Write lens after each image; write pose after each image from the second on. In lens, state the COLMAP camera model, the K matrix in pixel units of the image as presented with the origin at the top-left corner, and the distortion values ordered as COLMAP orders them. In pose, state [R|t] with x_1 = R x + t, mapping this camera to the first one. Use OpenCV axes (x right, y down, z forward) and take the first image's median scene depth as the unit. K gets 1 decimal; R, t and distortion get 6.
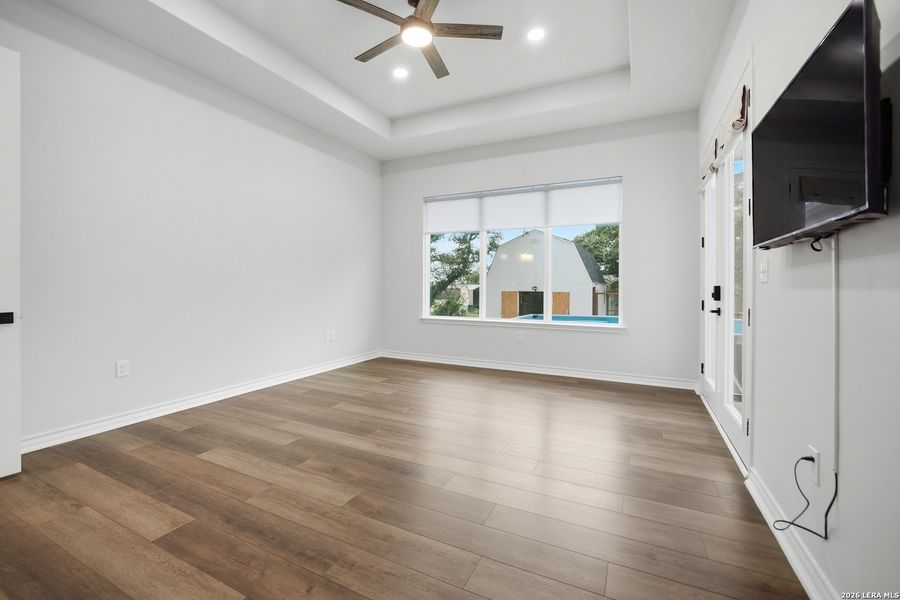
lens RADIAL K [[373.2, 0, 449.6], [0, 373.2, 292.7], [0, 0, 1]] dist [-0.019712, 0.002614]
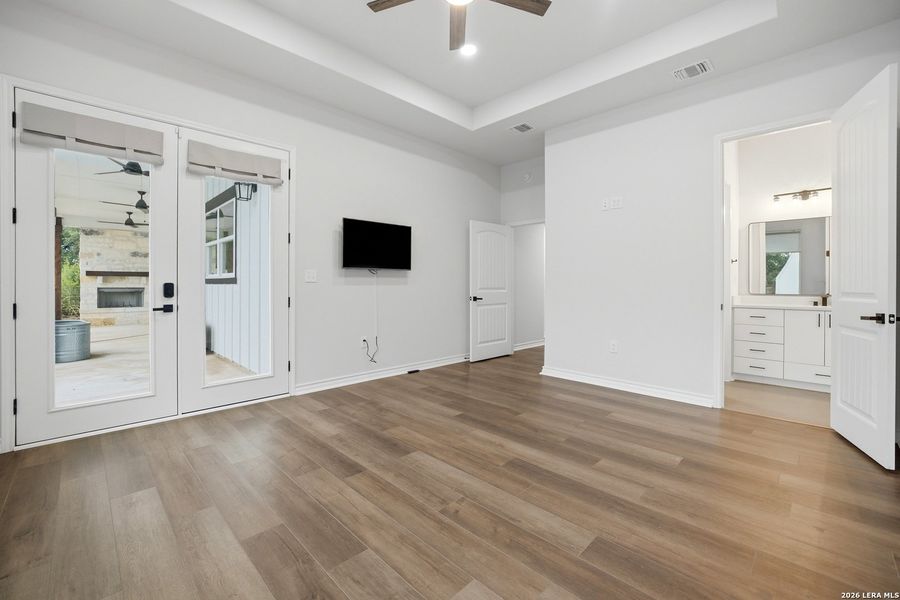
lens RADIAL K [[373.2, 0, 449.1], [0, 373.2, 290.4], [0, 0, 1]] dist [-0.019712, 0.002614]
pose [[-0.942942, -0.010281, 0.332798, -0.422953], [-0.001142, 0.999617, 0.027645, -0.036212], [-0.332955, 0.025688, -0.942593, 2.168418]]
